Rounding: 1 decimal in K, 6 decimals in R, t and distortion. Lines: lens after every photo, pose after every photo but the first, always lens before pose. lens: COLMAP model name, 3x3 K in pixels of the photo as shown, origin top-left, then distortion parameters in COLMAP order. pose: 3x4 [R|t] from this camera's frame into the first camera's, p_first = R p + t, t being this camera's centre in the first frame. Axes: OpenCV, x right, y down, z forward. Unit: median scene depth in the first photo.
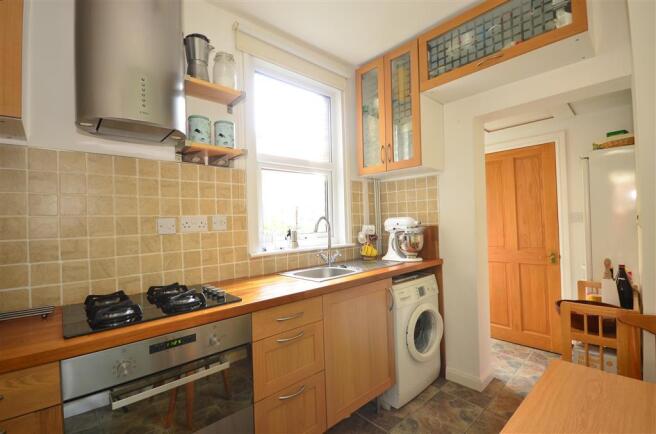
lens RADIAL K [[299.2, 0, 327.7], [0, 299.2, 217.9], [0, 0, 1]] dist [-0.002843, -0.000072]
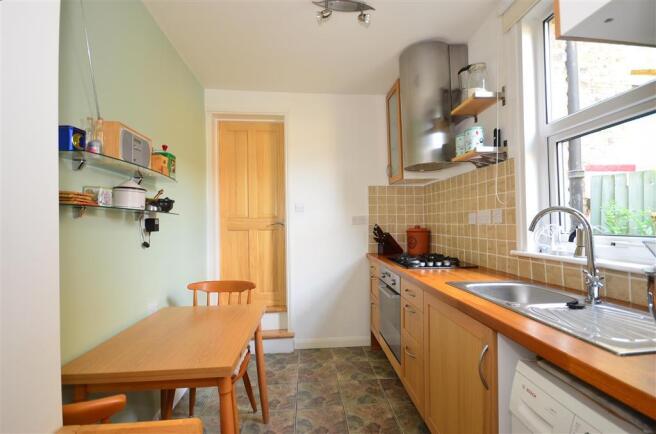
lens RADIAL K [[299.2, 0, 329.3], [0, 299.2, 218.6], [0, 0, 1]] dist [-0.002843, -0.000072]
pose [[-0.622767, 0.014094, -0.782281, 0.854009], [0.025388, 0.999675, -0.002200, 0.012960], [0.781995, -0.021230, -0.622922, 1.210388]]
